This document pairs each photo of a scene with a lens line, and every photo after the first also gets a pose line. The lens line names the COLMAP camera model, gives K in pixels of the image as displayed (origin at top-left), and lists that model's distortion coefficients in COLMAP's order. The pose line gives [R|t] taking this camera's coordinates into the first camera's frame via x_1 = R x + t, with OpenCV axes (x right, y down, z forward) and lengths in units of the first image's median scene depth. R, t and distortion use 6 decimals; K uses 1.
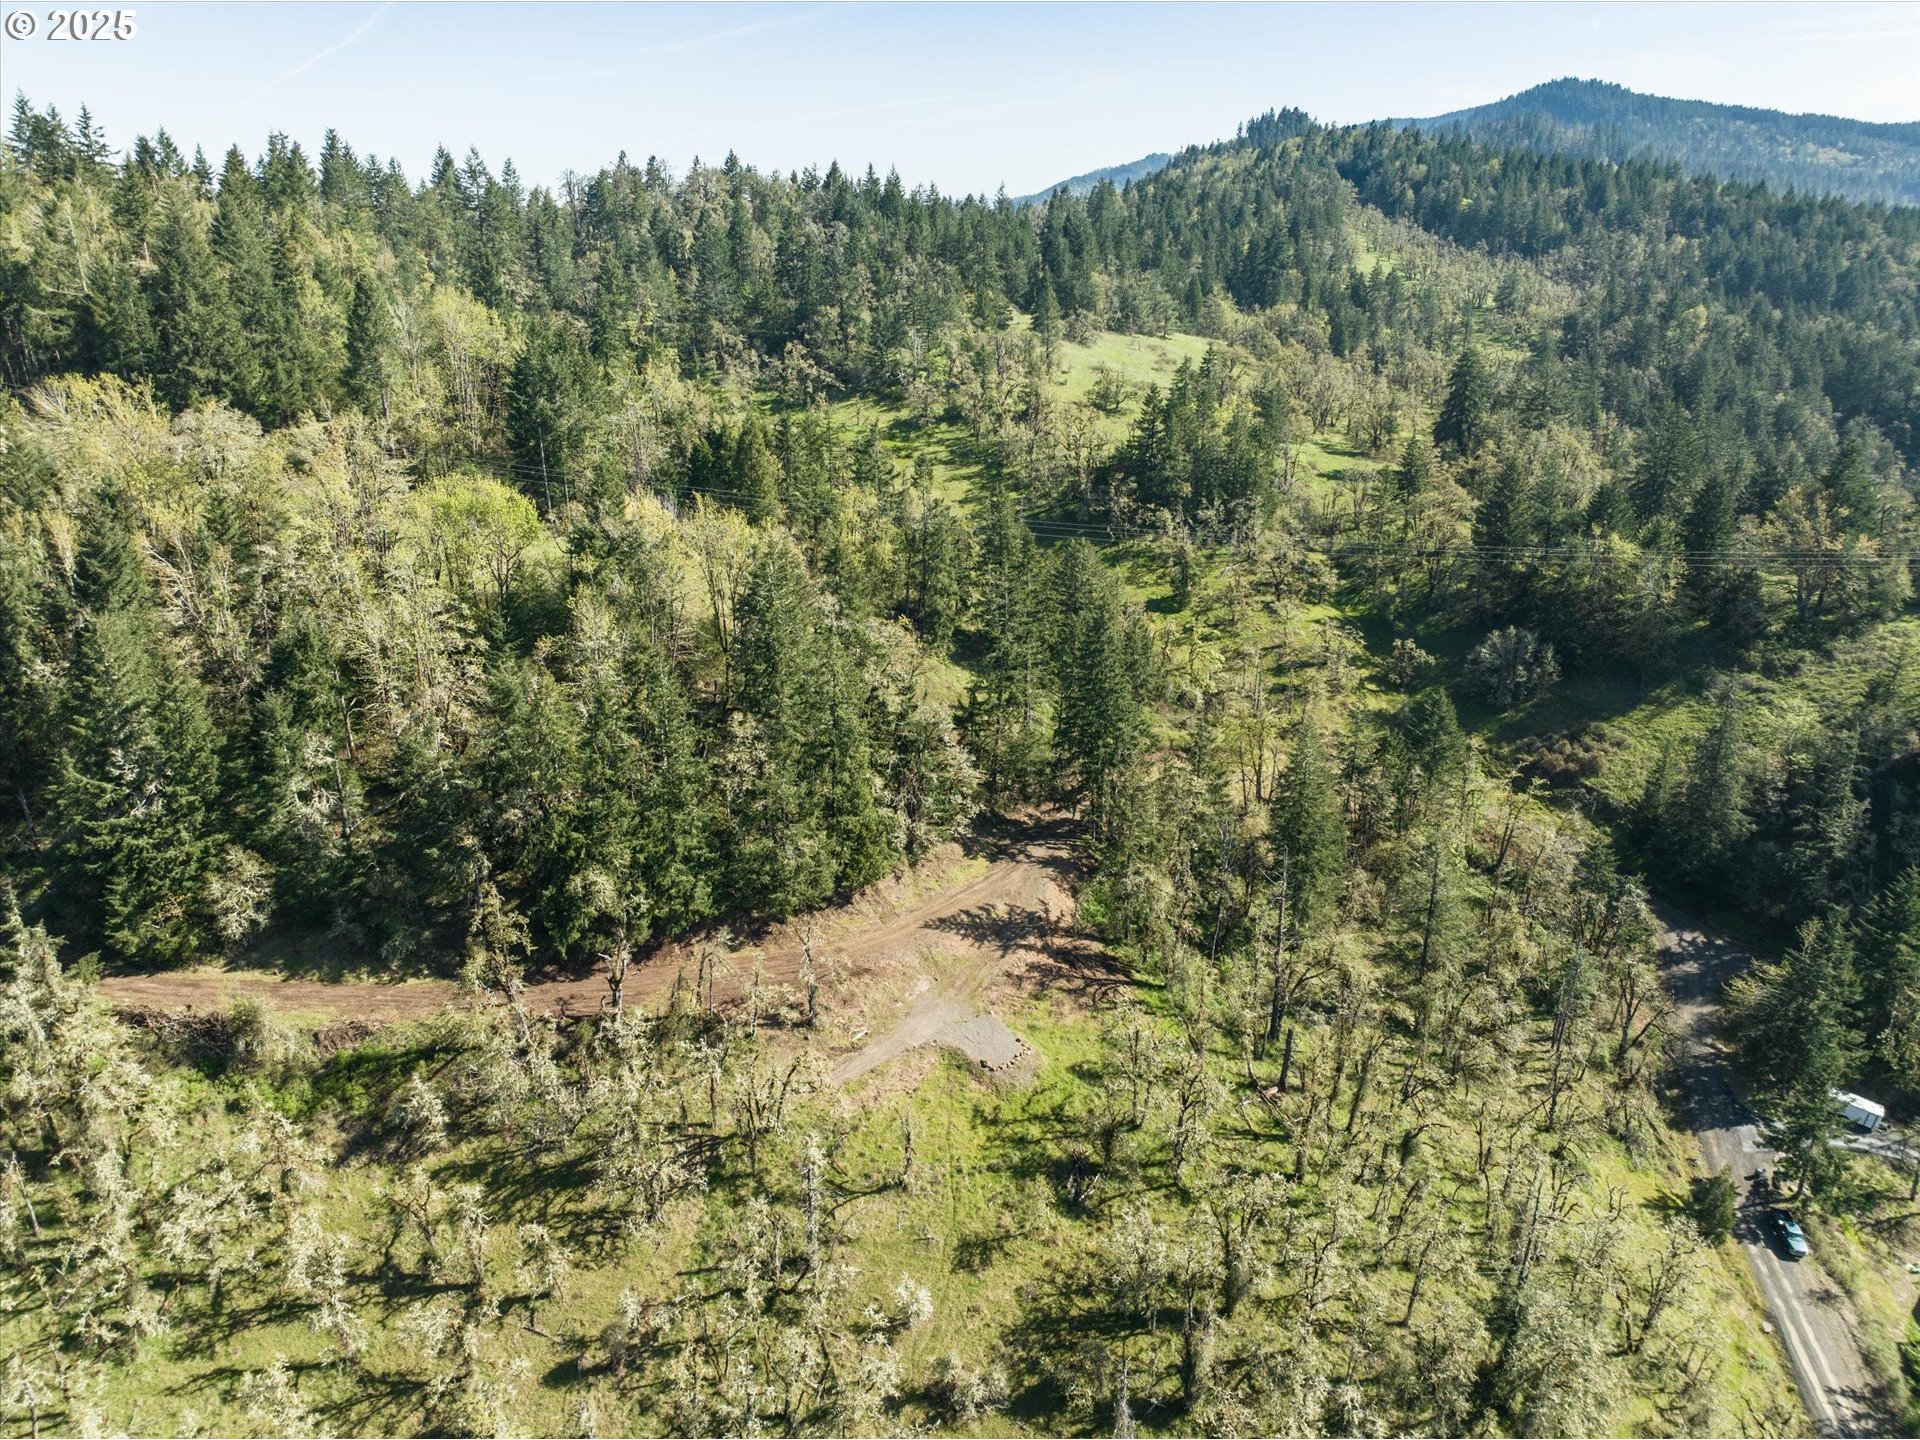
lens RADIAL K [[1354.9, 0, 967.1], [0, 1354.9, 721.0], [0, 0, 1]] dist [-0.044134, 0.017070]
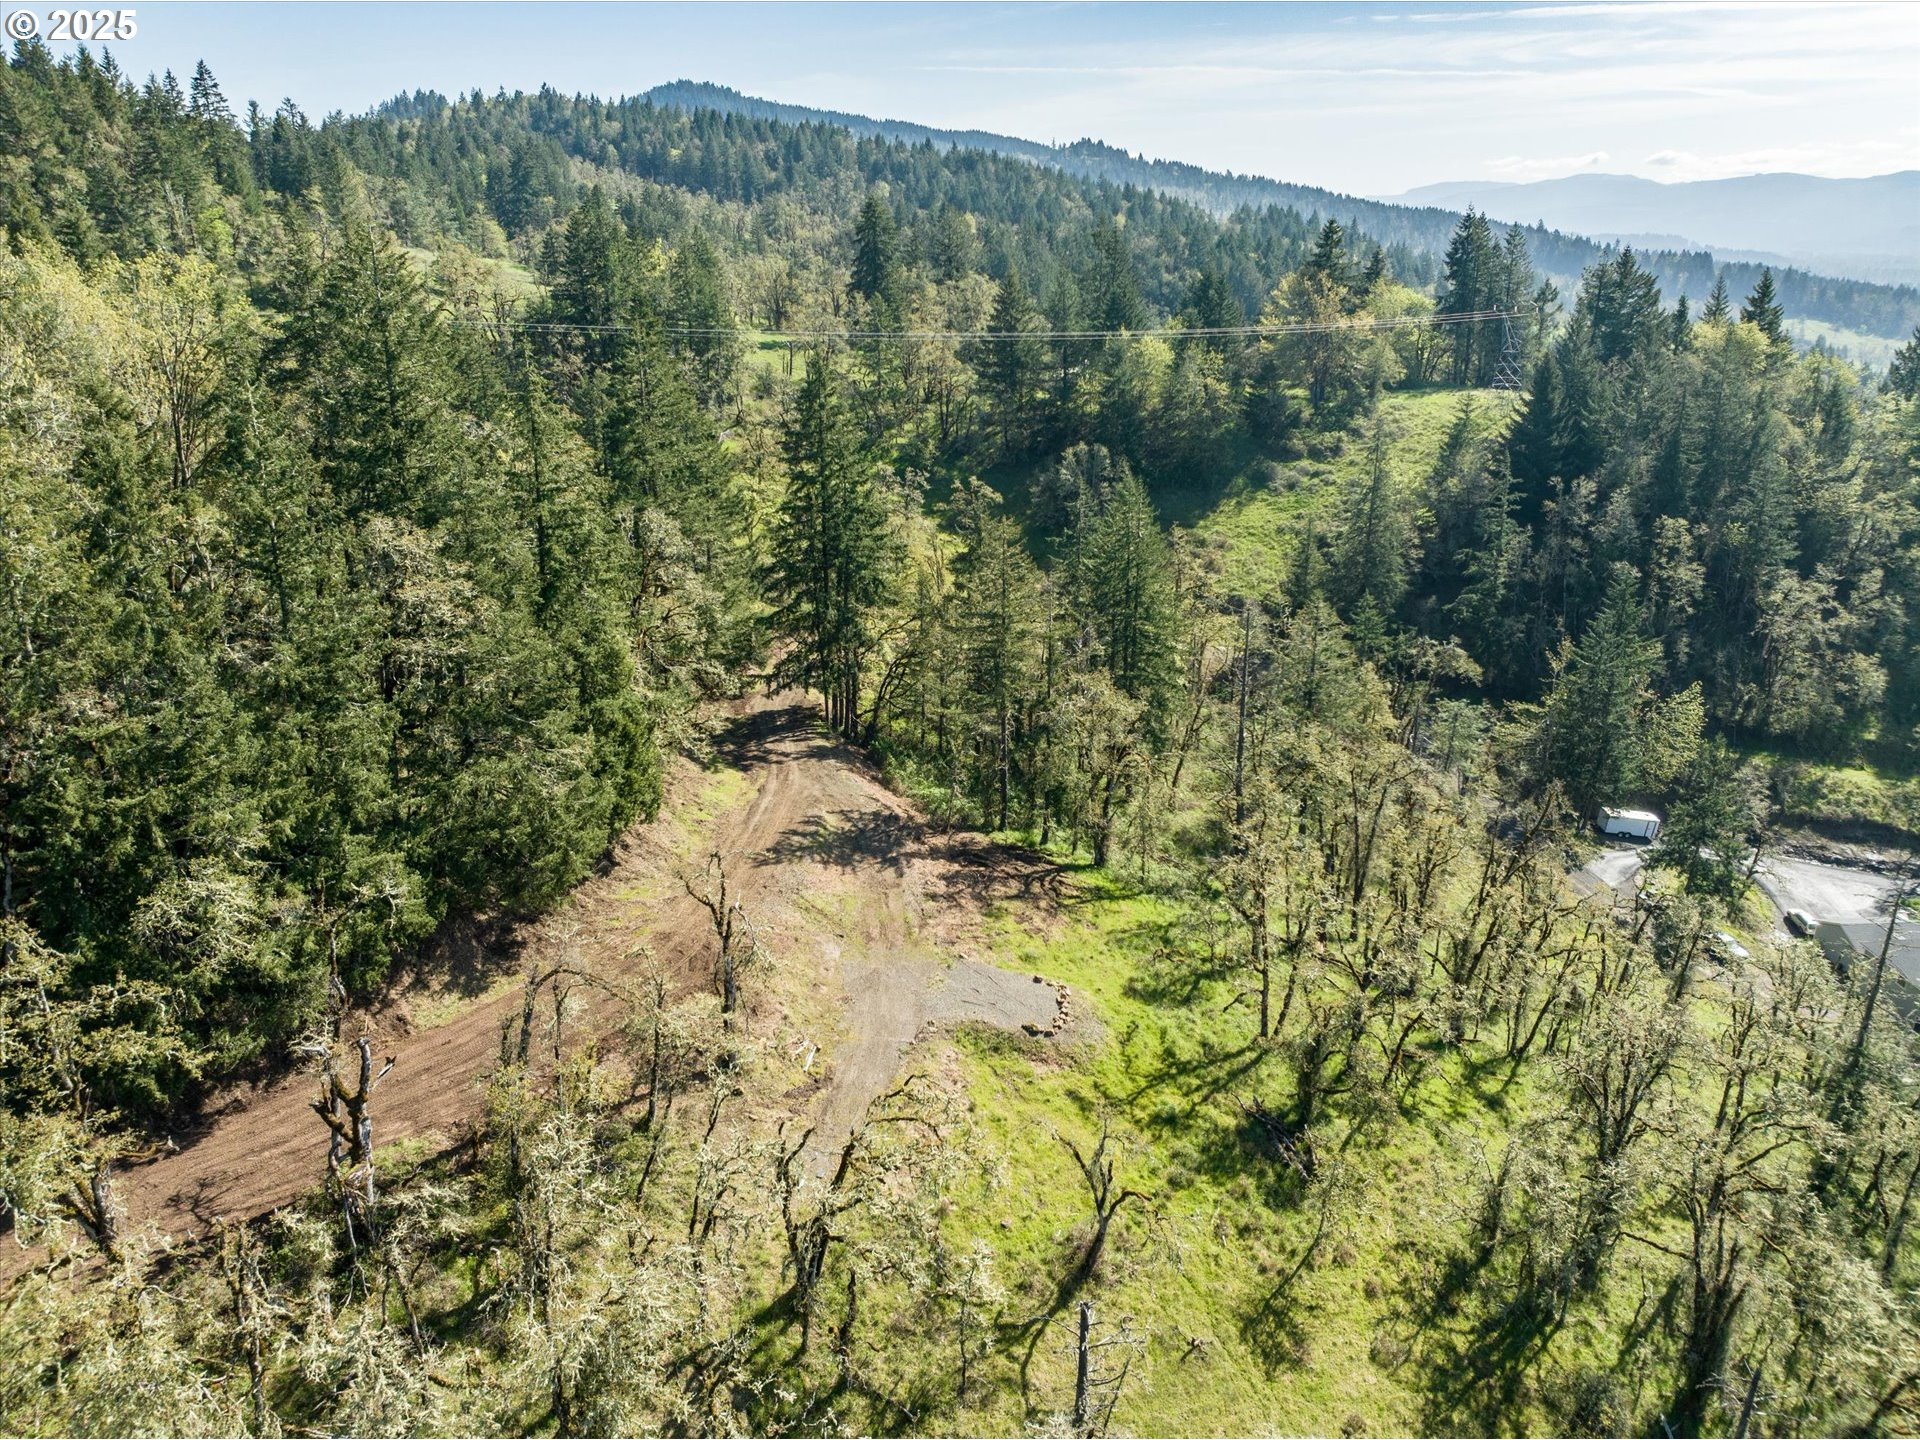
lens RADIAL K [[1354.9, 0, 973.5], [0, 1354.9, 720.0], [0, 0, 1]] dist [-0.044134, 0.017070]
pose [[0.824408, -0.196469, 0.530803, -0.172172], [0.203716, 0.977968, 0.045582, 0.056544], [-0.528064, 0.070554, 0.846269, 0.309672]]
